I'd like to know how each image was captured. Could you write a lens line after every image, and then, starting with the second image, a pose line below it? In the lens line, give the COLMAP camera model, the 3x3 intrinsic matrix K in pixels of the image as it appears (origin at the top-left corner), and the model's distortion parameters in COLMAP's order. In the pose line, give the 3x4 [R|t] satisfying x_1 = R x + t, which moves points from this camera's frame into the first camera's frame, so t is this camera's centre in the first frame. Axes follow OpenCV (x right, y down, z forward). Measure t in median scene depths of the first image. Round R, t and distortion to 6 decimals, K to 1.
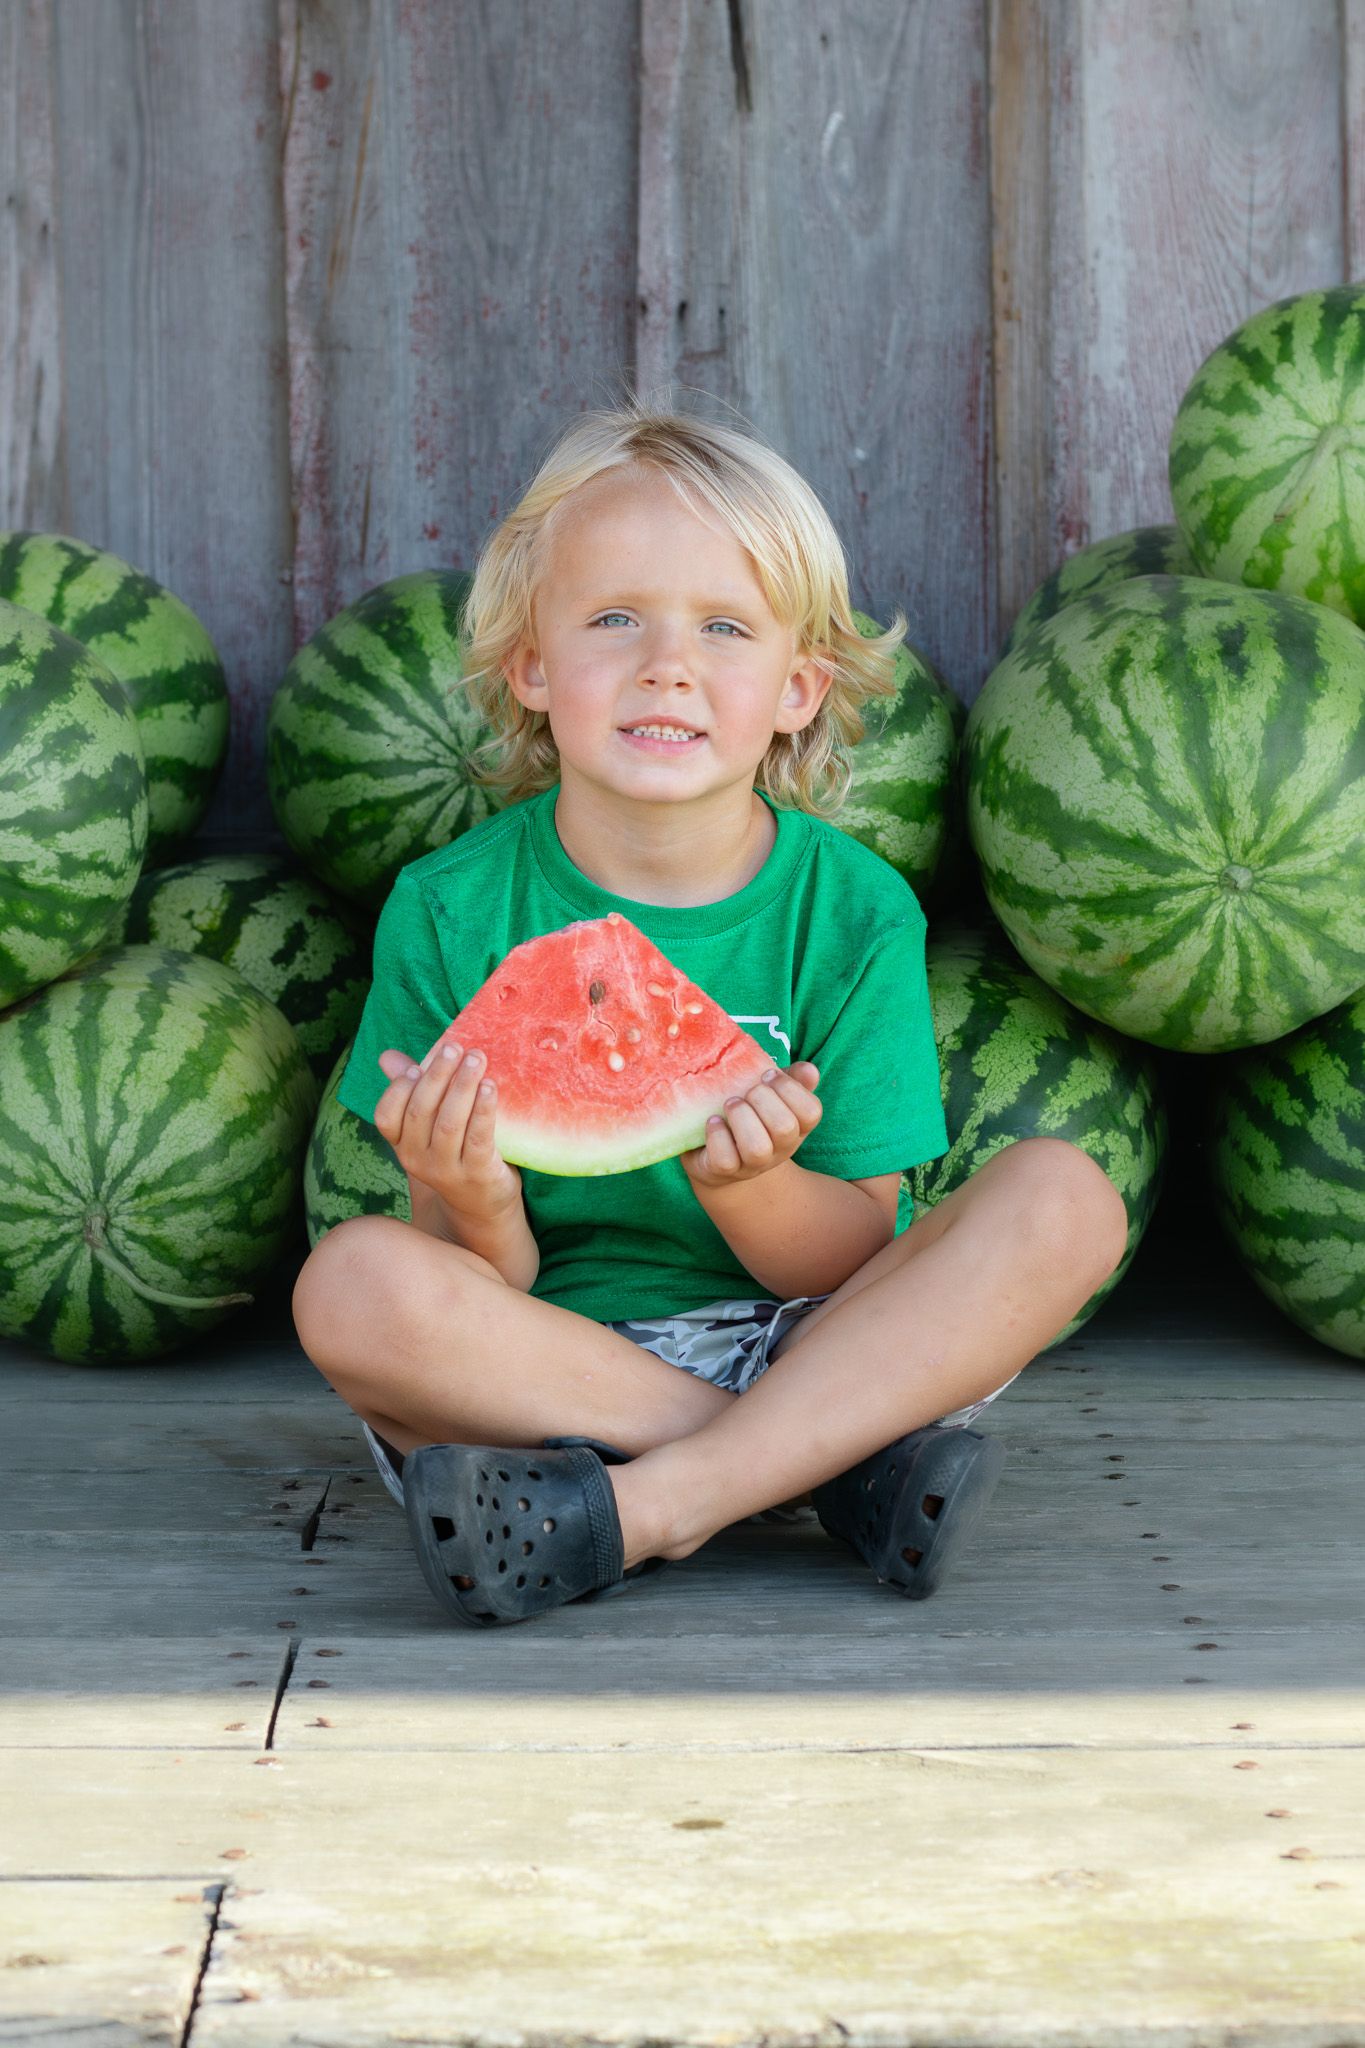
lens RADIAL K [[4845.5, 0, 844.3], [0, 4845.5, 1251.7], [0, 0, 1]] dist [0.010305, -0.799394]
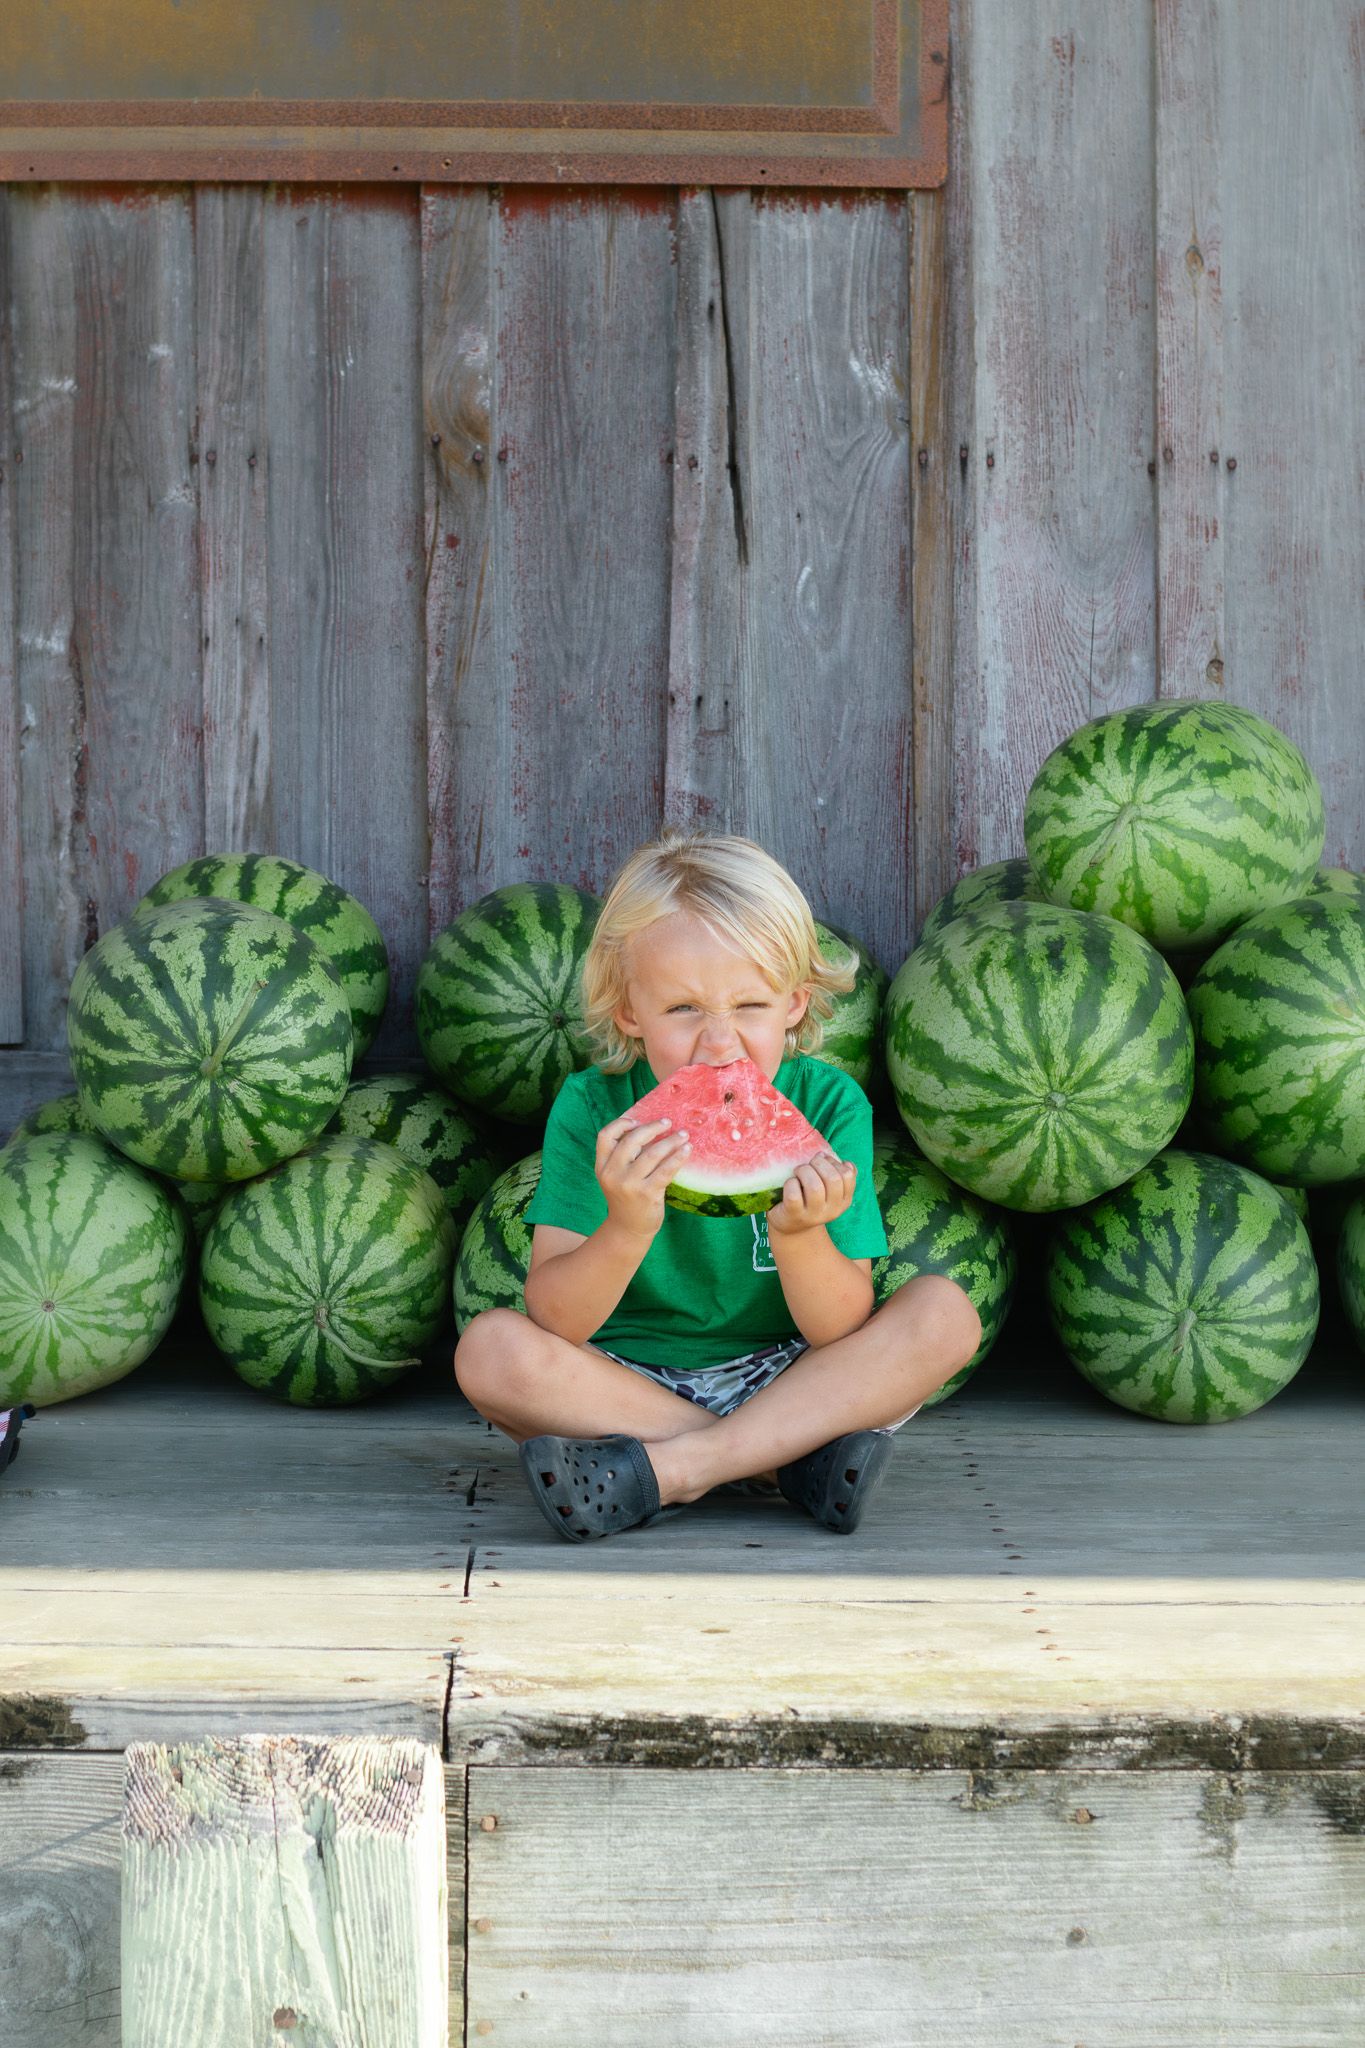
lens RADIAL K [[4749.3, 0, 733.4], [0, 4749.3, 1026.1], [0, 0, 1]] dist [-0.025948, -0.257087]
pose [[0.999798, 0.011609, -0.016401, 0.001595], [-0.012996, 0.996108, -0.087177, 0.032818], [0.015326, 0.087373, 0.996058, -0.511243]]
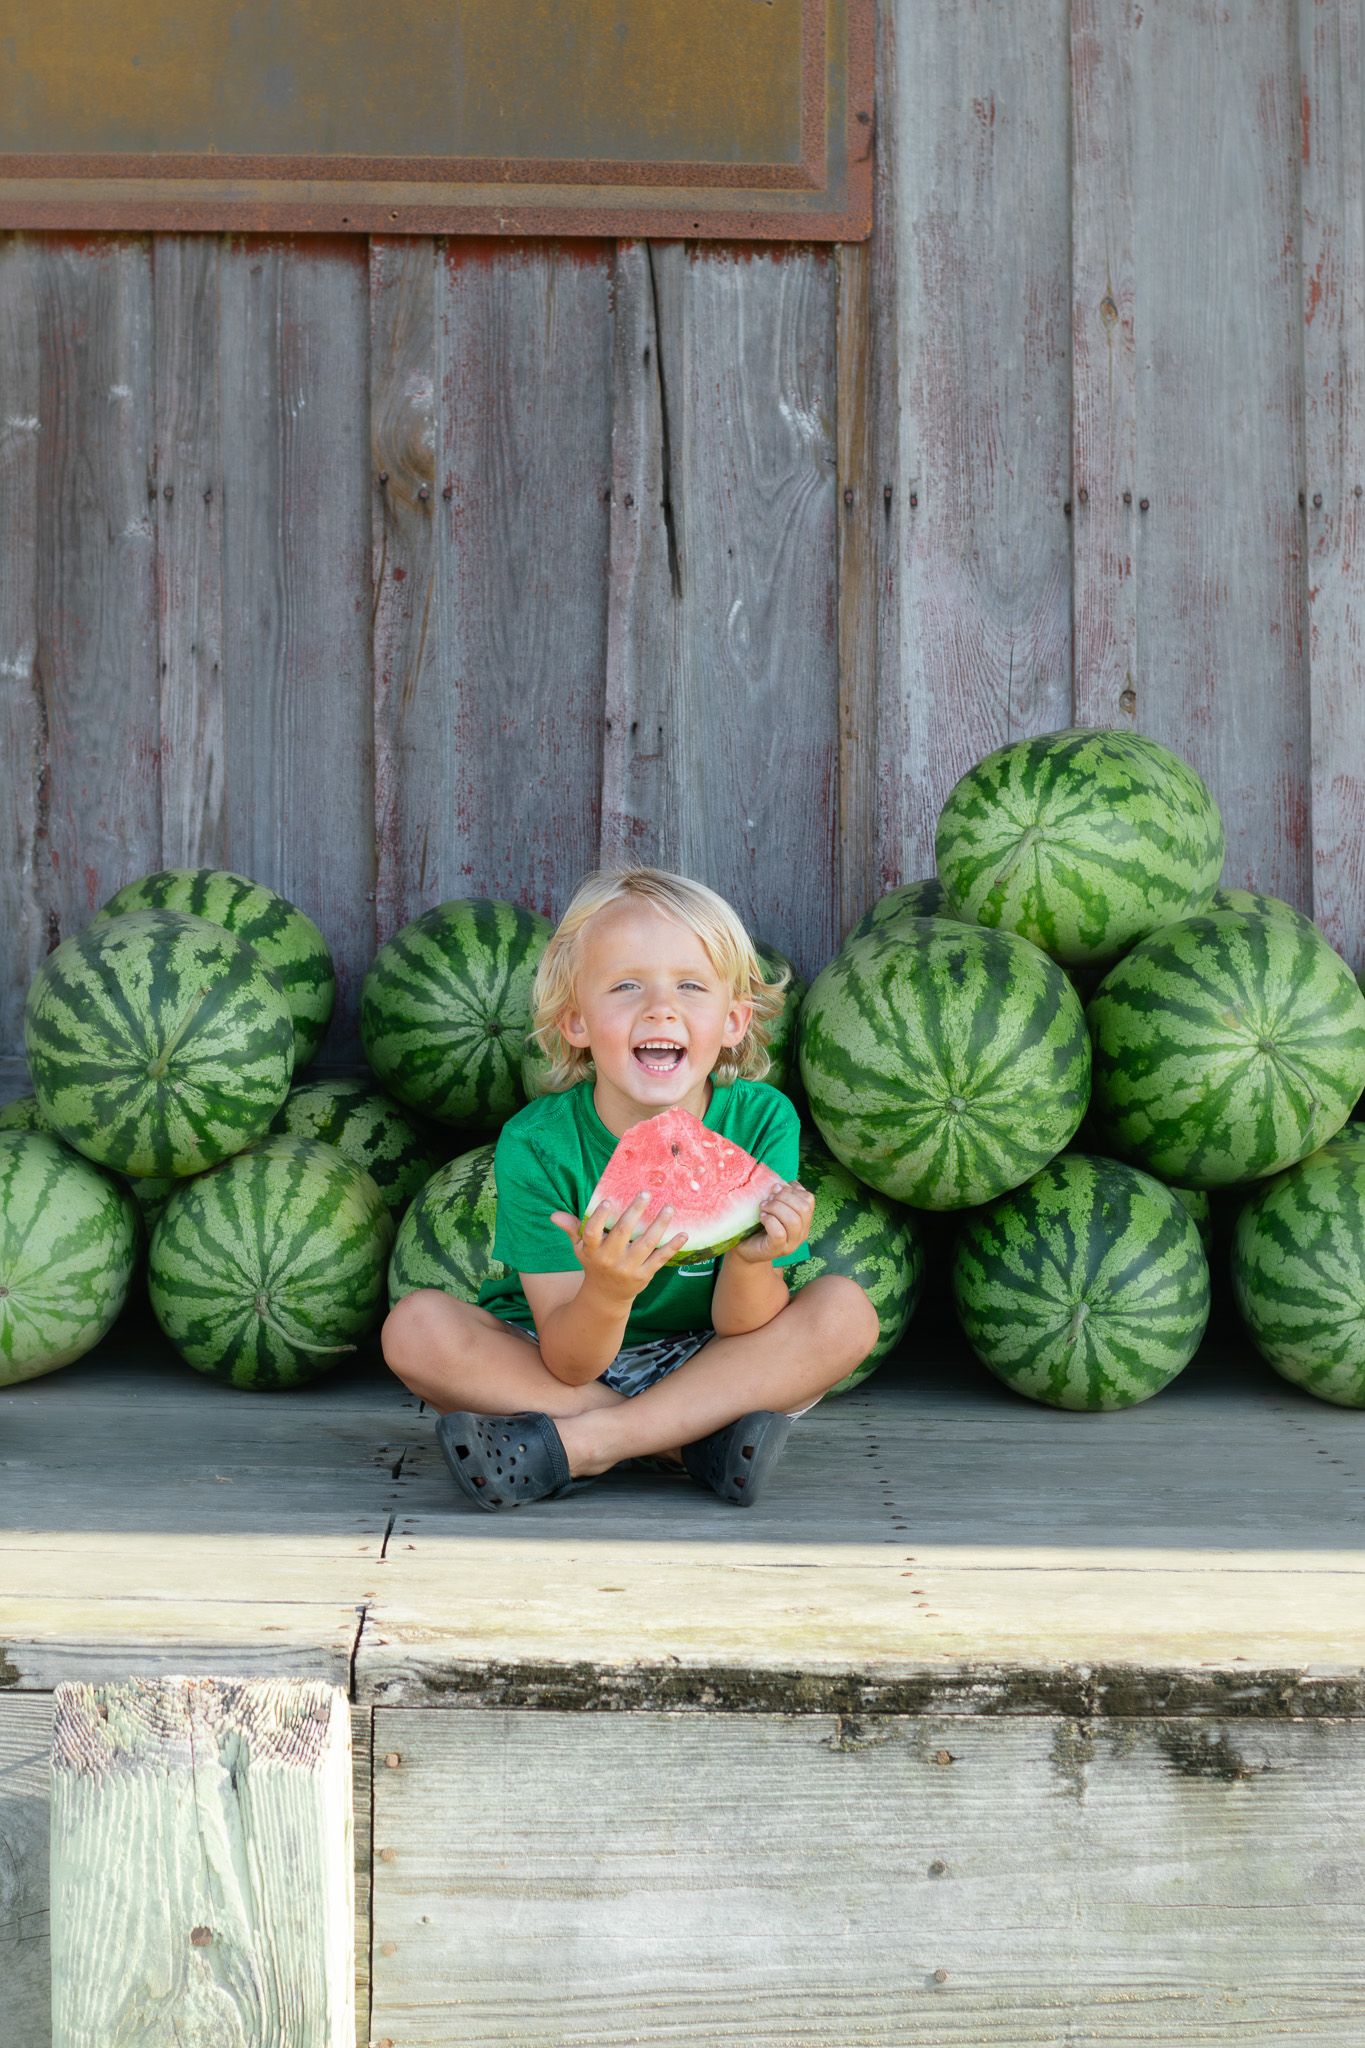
lens RADIAL K [[4741.4, 0, 682.5], [0, 4741.4, 1024.0], [0, 0, 1]] dist [-0.077979, -0.074221]
pose [[0.999444, 0.018447, -0.027791, 0.030646], [-0.021021, 0.995220, -0.095374, 0.049761], [0.025899, 0.095905, 0.995053, -0.590939]]
